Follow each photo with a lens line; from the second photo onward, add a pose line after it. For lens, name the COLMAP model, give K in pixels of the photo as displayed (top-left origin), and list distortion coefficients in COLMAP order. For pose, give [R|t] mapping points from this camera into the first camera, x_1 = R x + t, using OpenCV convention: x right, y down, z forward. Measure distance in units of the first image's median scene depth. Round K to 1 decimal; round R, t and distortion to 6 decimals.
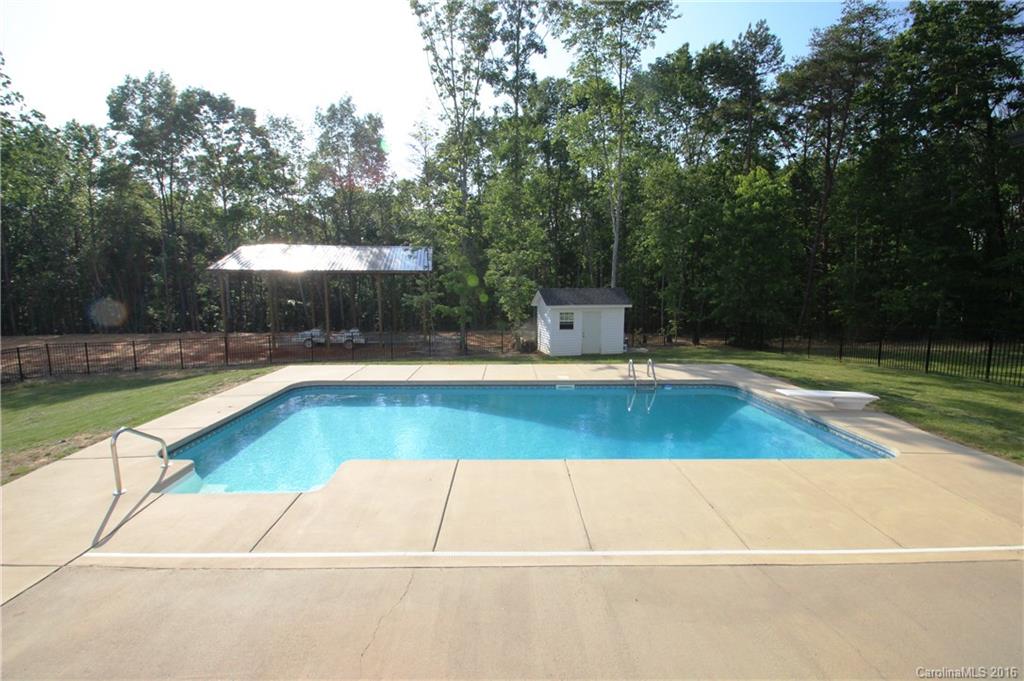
lens RADIAL K [[477.6, 0, 511.5], [0, 477.6, 340.9], [0, 0, 1]] dist [0.002173, 0.000168]
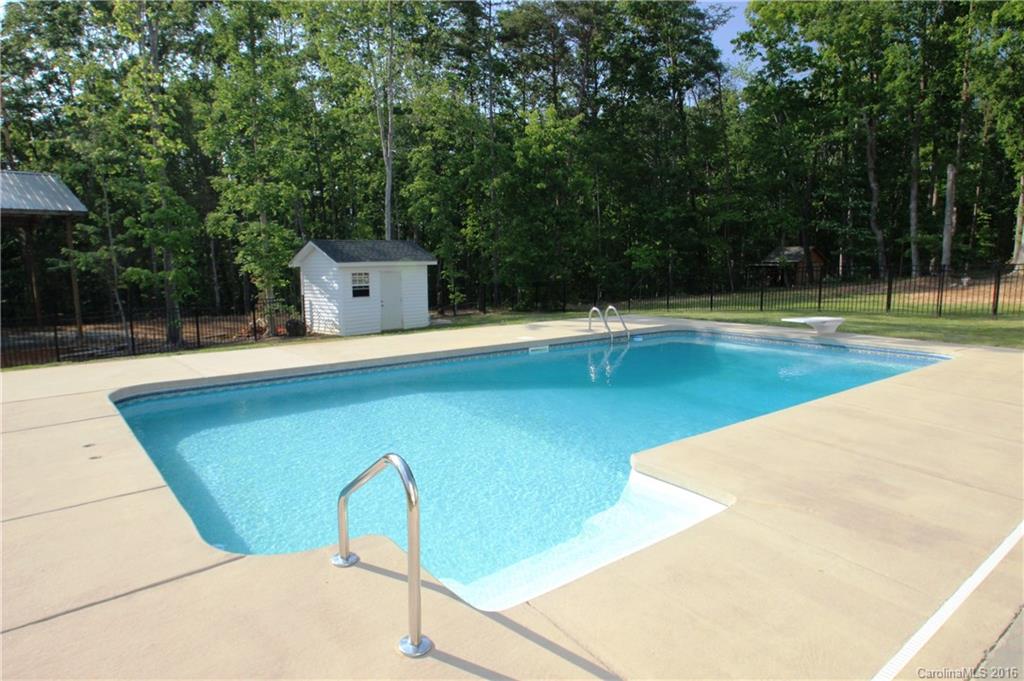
lens RADIAL K [[590.0, 0, 511.8], [0, 590.0, 338.7], [0, 0, 1]] dist [-0.005941, -0.000130]
pose [[0.798402, -0.087242, 0.595772, -0.230087], [0.081216, 0.996009, 0.037012, 0.023045], [-0.596623, 0.018836, 0.802301, 0.165011]]
